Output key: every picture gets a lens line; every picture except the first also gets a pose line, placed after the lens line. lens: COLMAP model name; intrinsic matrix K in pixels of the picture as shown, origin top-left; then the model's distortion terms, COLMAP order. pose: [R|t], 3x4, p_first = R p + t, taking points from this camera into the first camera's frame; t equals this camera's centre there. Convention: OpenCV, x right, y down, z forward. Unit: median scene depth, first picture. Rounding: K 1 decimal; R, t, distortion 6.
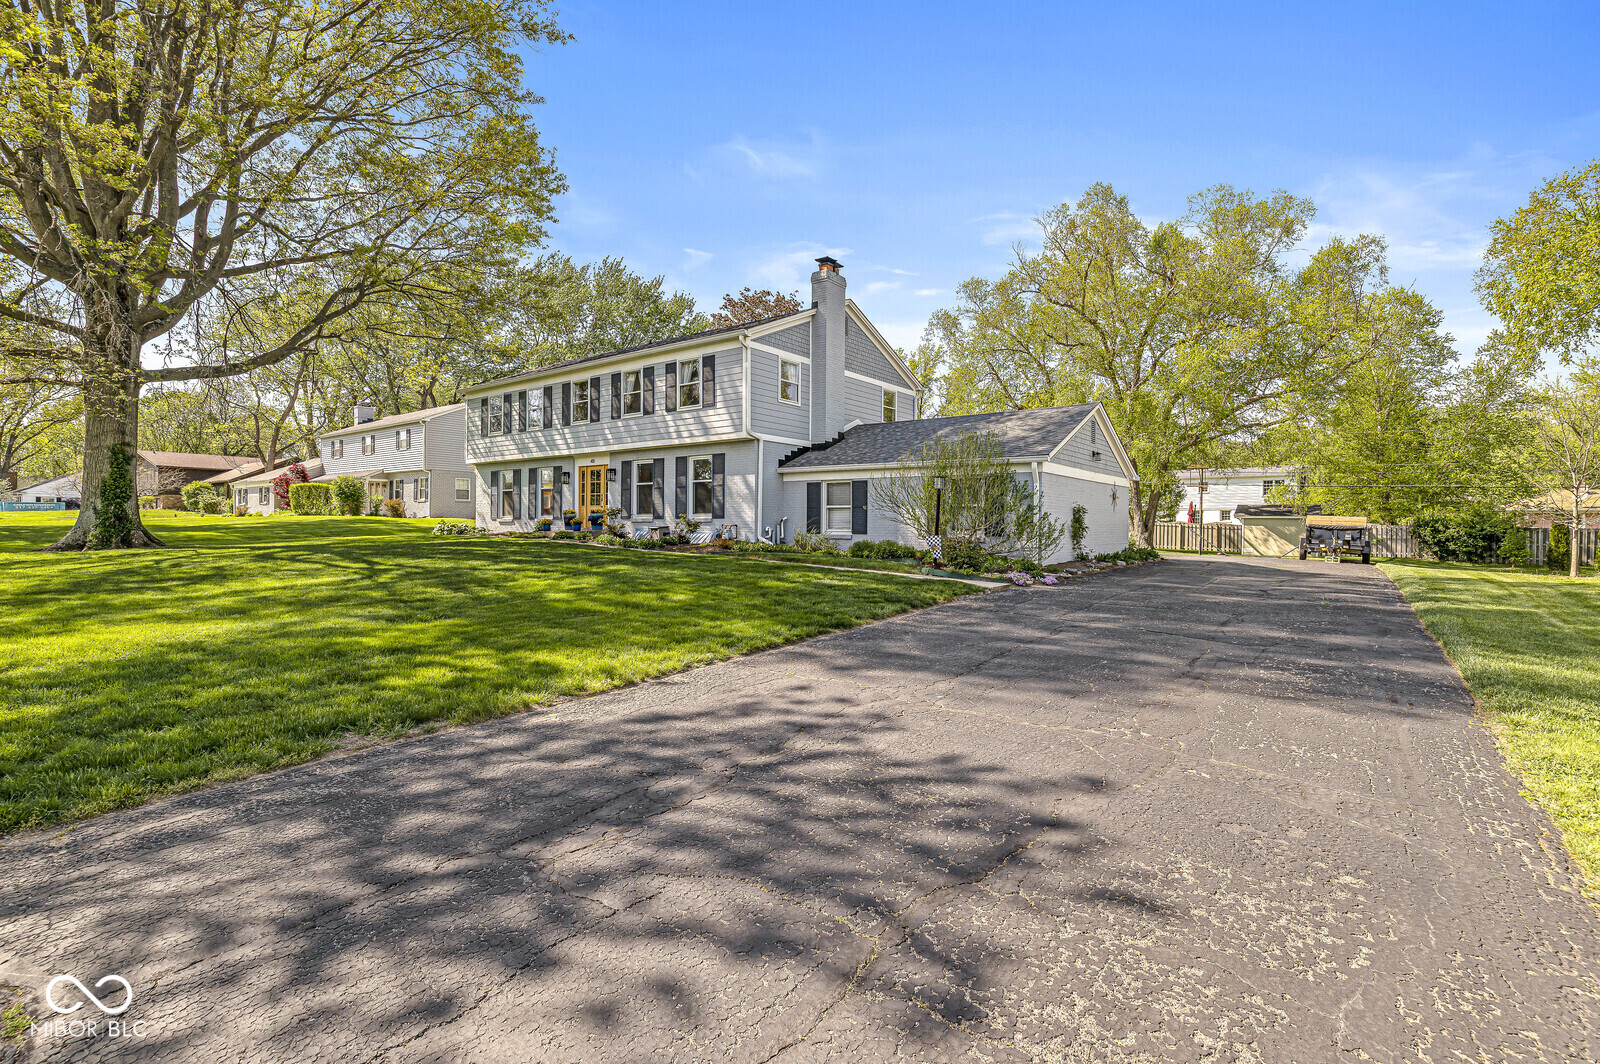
lens RADIAL K [[690.8, 0, 809.1], [0, 690.8, 523.1], [0, 0, 1]] dist [-0.000839, 0.000586]
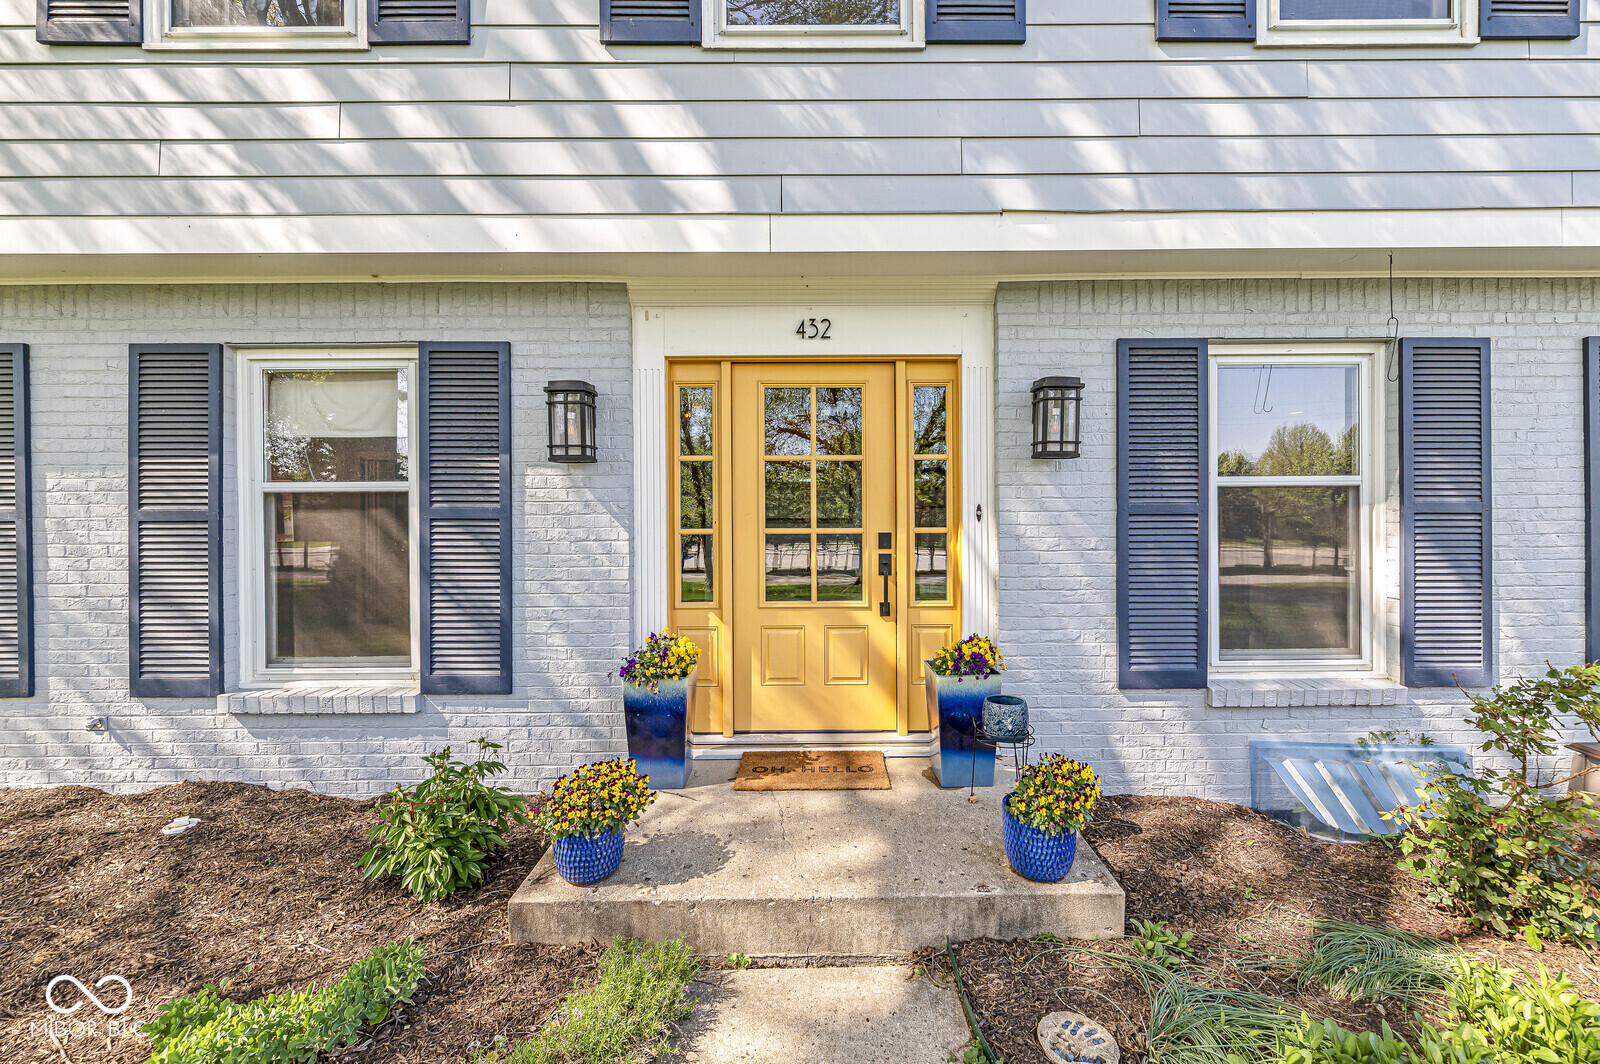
lens RADIAL K [[682.1, 0, 811.6], [0, 682.1, 520.8], [0, 0, 1]] dist [0.003414, -0.000173]
pose [[0.819138, -0.011590, 0.573479, -0.443223], [0.006272, 0.999917, 0.011249, -0.051229], [-0.573562, -0.005618, 0.819143, 0.954685]]
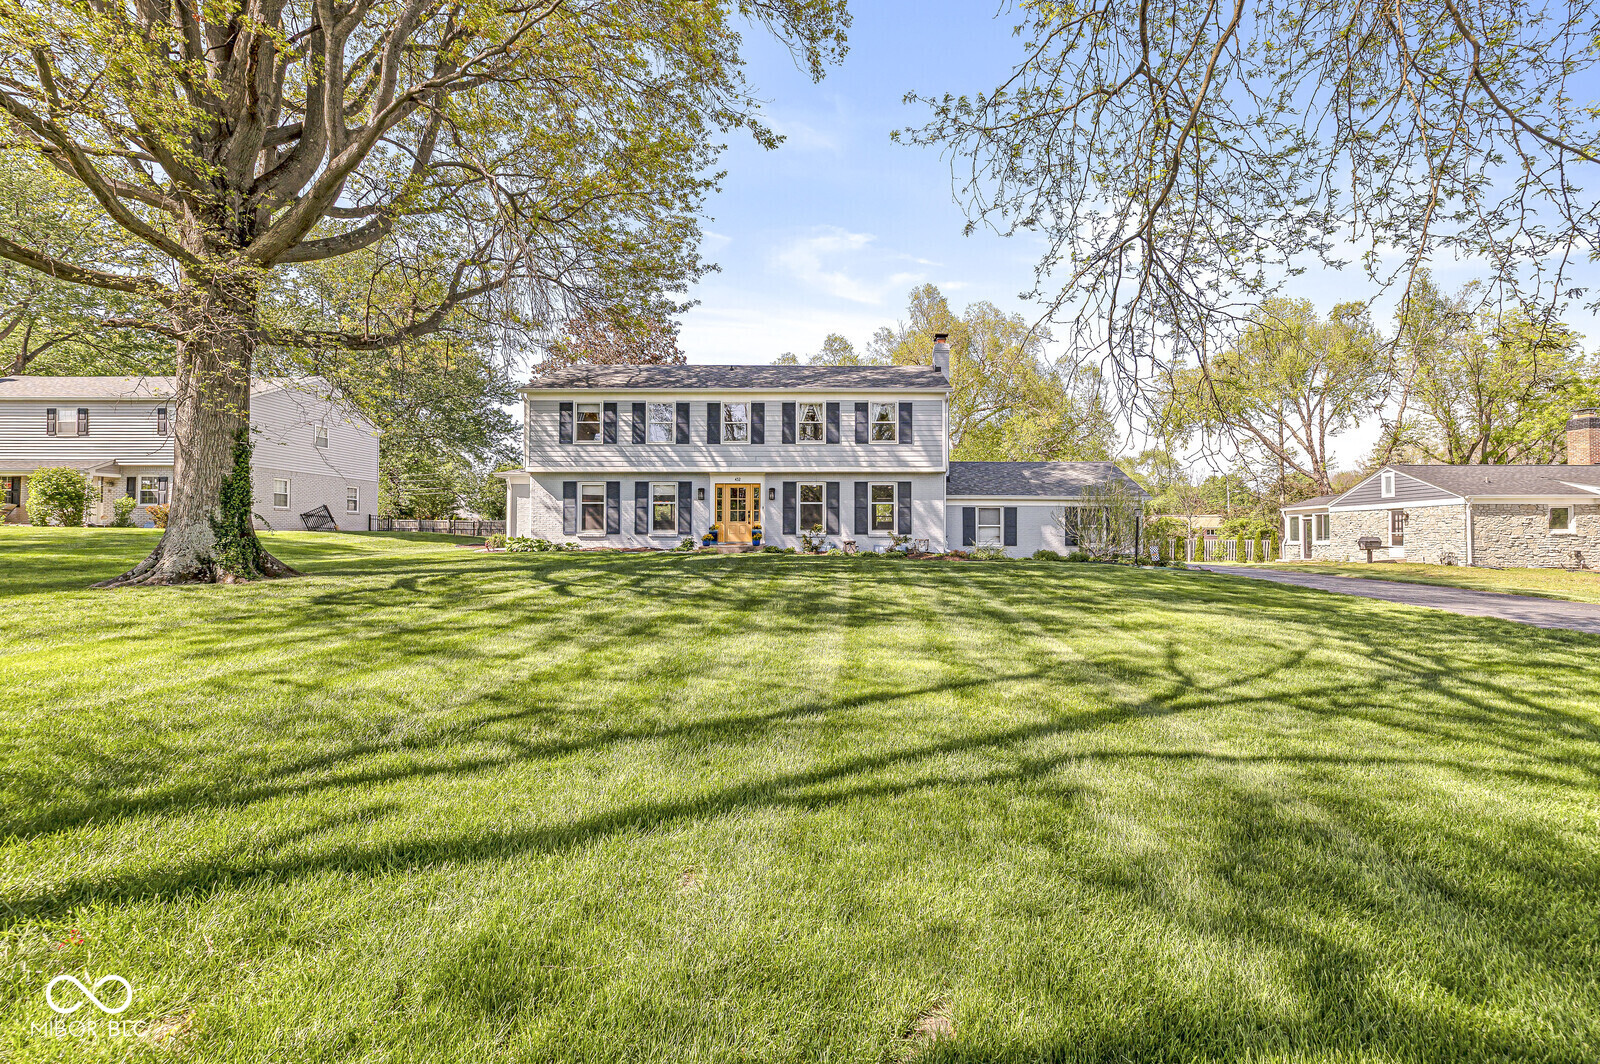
lens RADIAL K [[682.1, 0, 790.6], [0, 682.1, 537.2], [0, 0, 1]] dist [0.003414, -0.000173]
pose [[0.822974, -0.003269, 0.568070, -0.923179], [0.000567, 0.999988, 0.004932, -0.006638], [-0.568079, -0.003737, 0.822965, 0.099766]]
